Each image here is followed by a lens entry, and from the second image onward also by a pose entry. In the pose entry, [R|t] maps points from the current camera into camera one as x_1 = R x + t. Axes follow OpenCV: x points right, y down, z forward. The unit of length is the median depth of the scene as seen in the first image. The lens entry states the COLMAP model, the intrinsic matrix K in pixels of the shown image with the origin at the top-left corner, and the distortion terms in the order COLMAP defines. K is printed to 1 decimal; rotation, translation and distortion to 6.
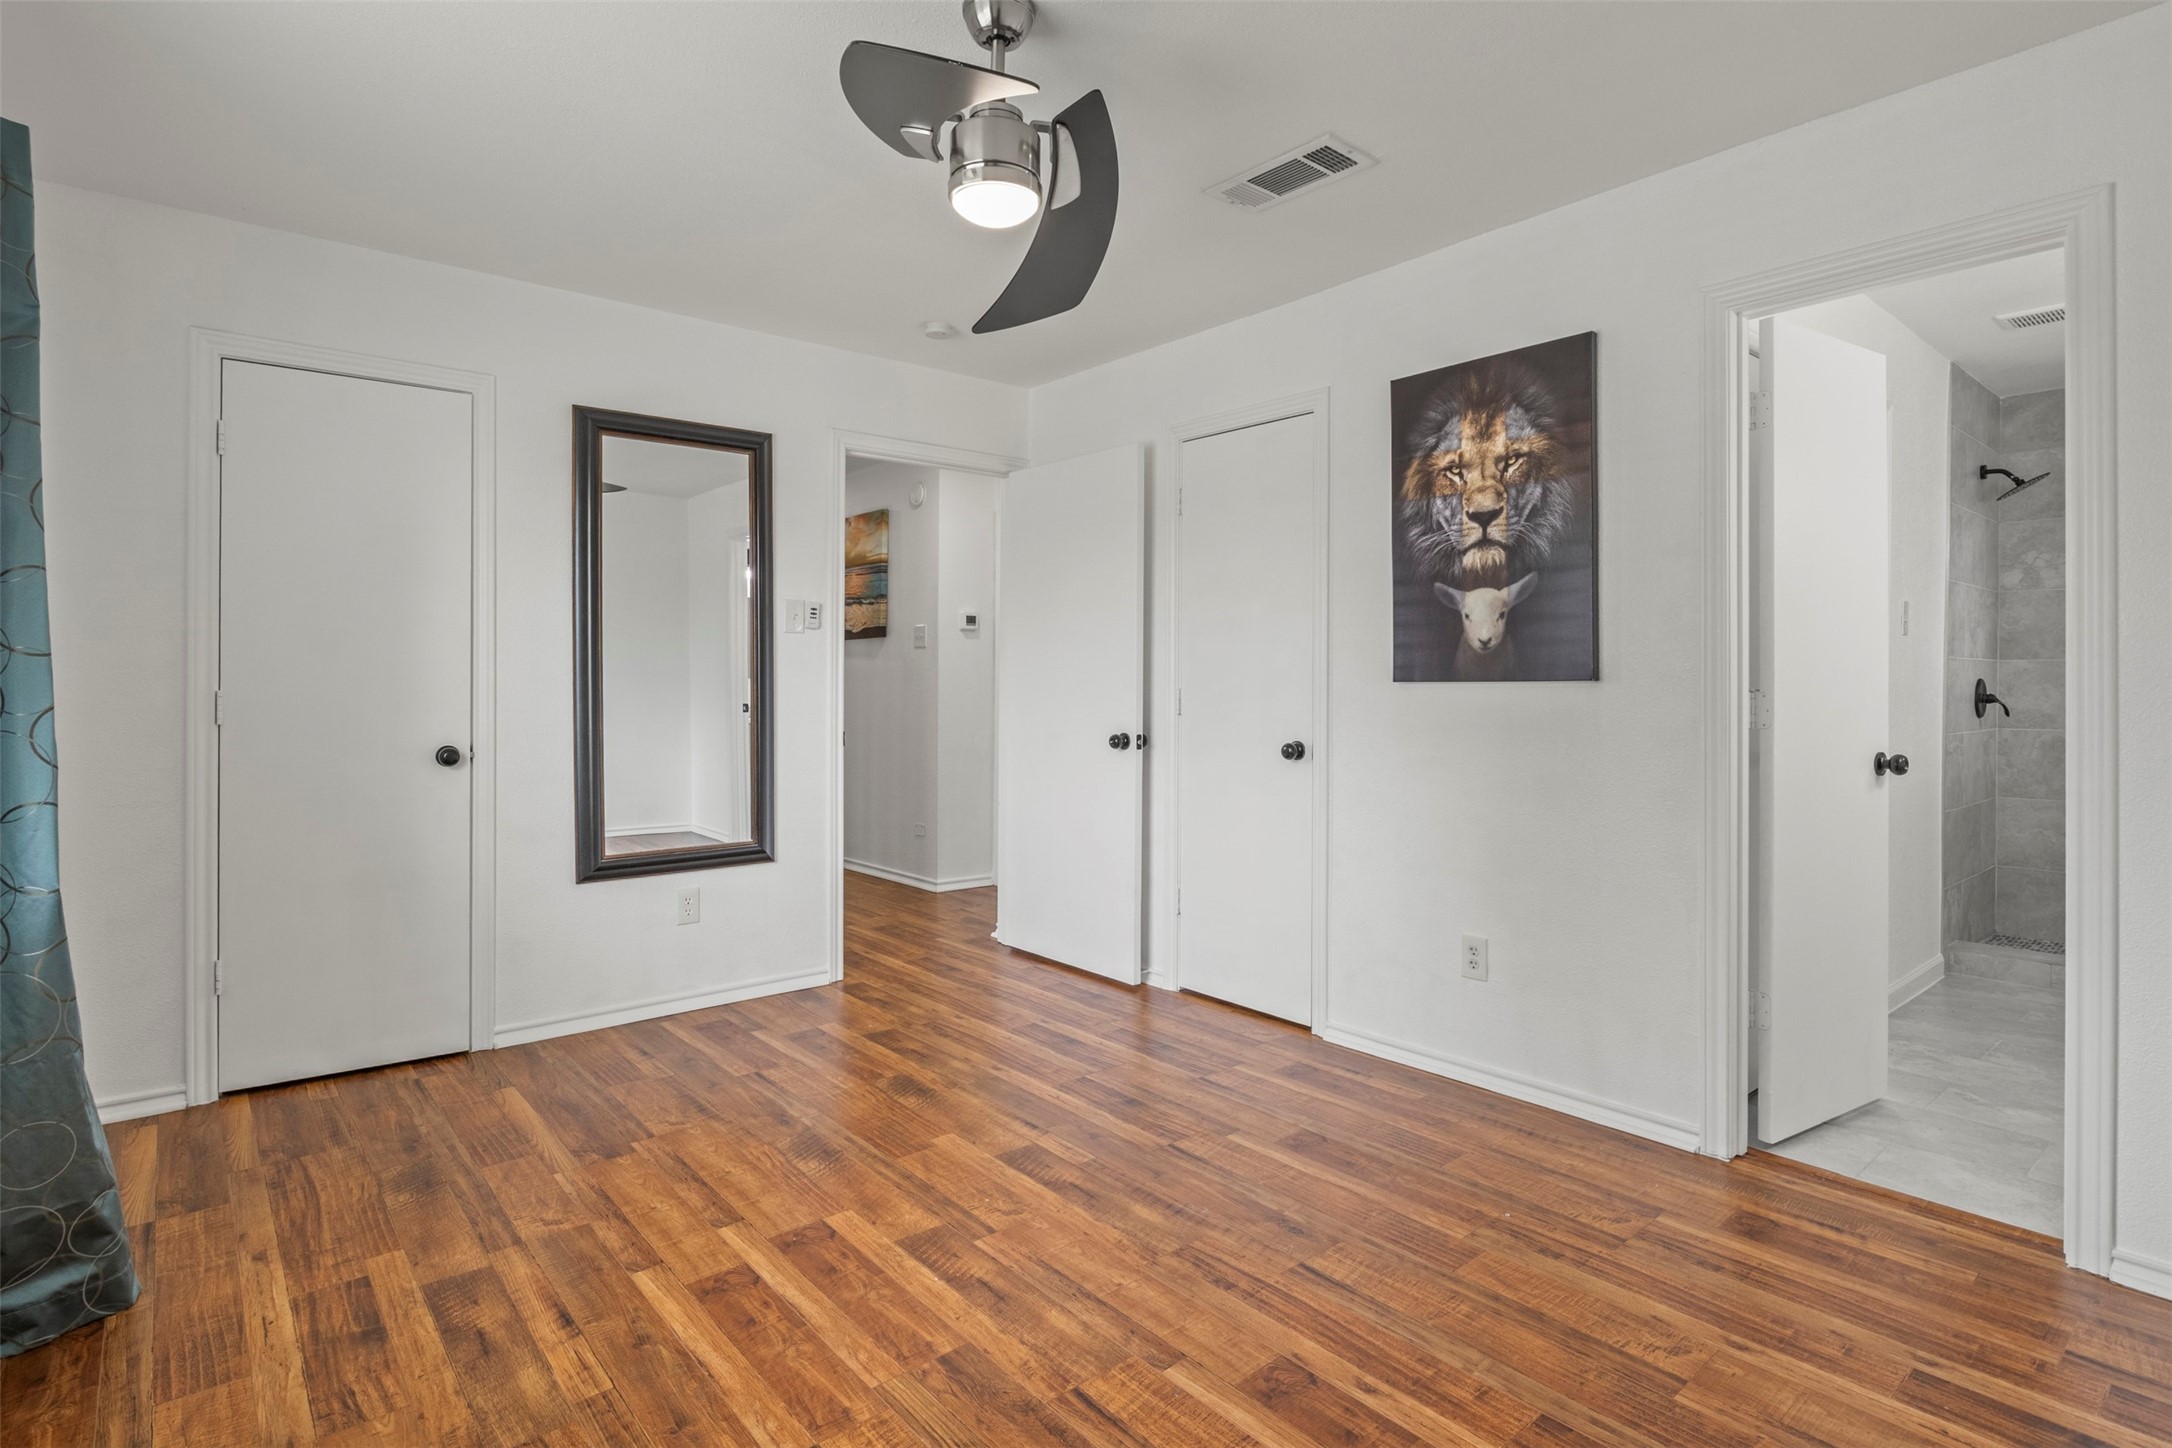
lens RADIAL K [[1084.4, 0, 1088.6], [0, 1084.4, 685.8], [0, 0, 1]] dist [-0.017427, -0.000747]
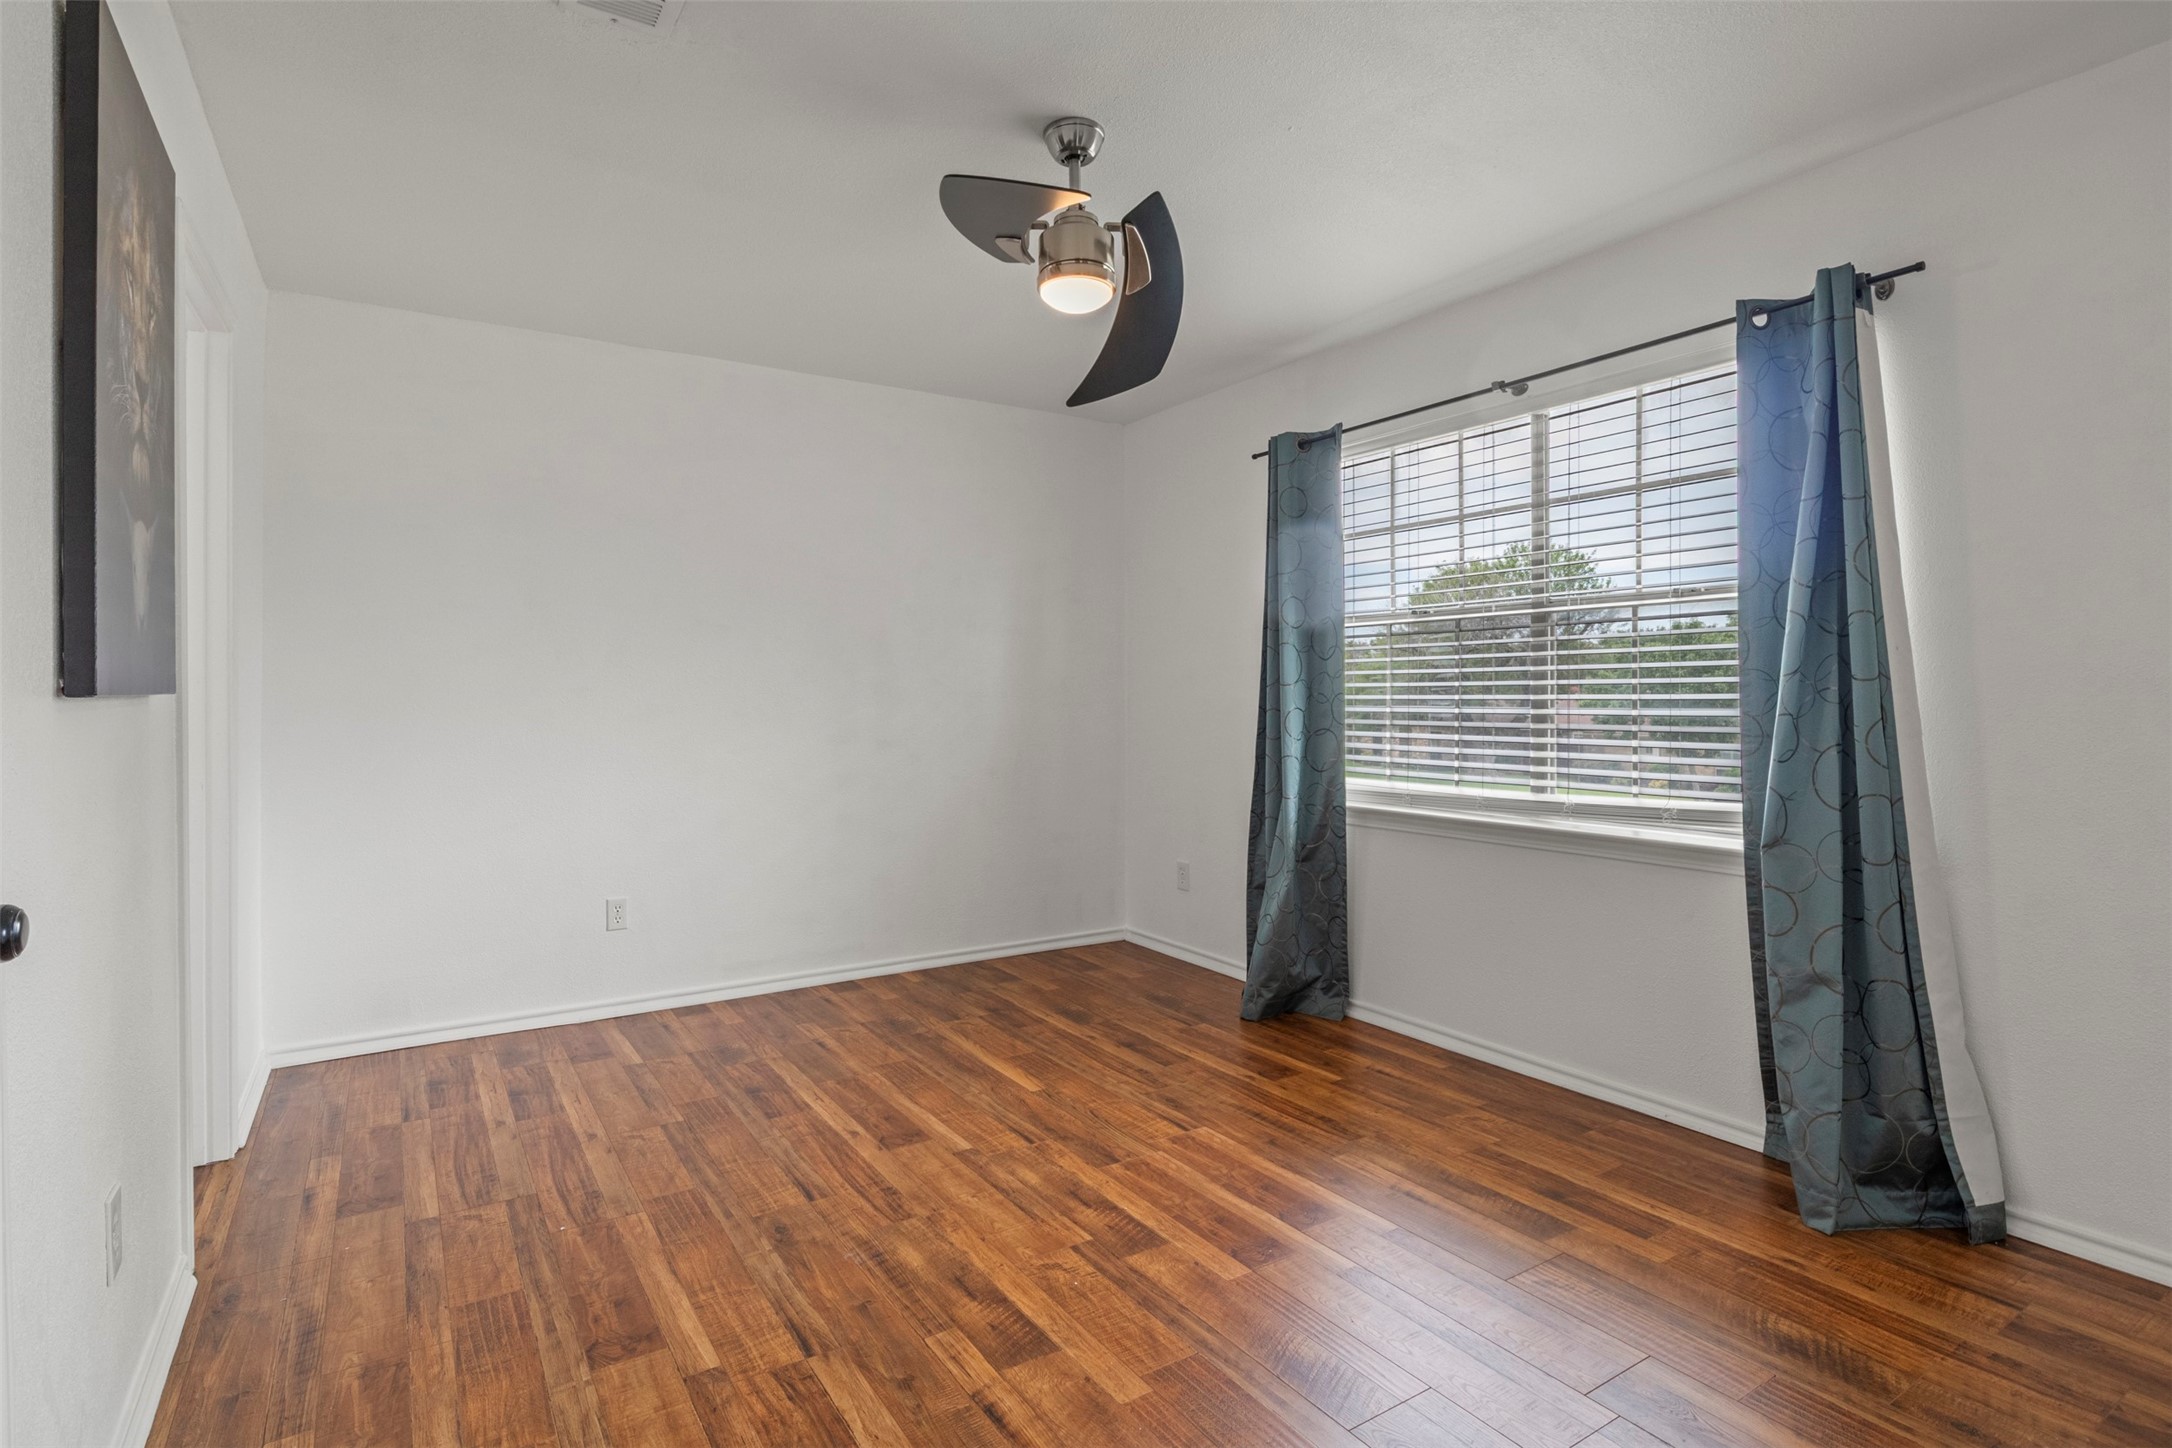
lens RADIAL K [[1084.4, 0, 1088.6], [0, 1084.4, 685.8], [0, 0, 1]] dist [-0.017427, -0.000747]
pose [[-0.992034, -0.000088, 0.125972, -0.243704], [-0.000794, 0.999984, -0.005558, -0.007719], [-0.125969, -0.005613, -0.992018, 2.126977]]
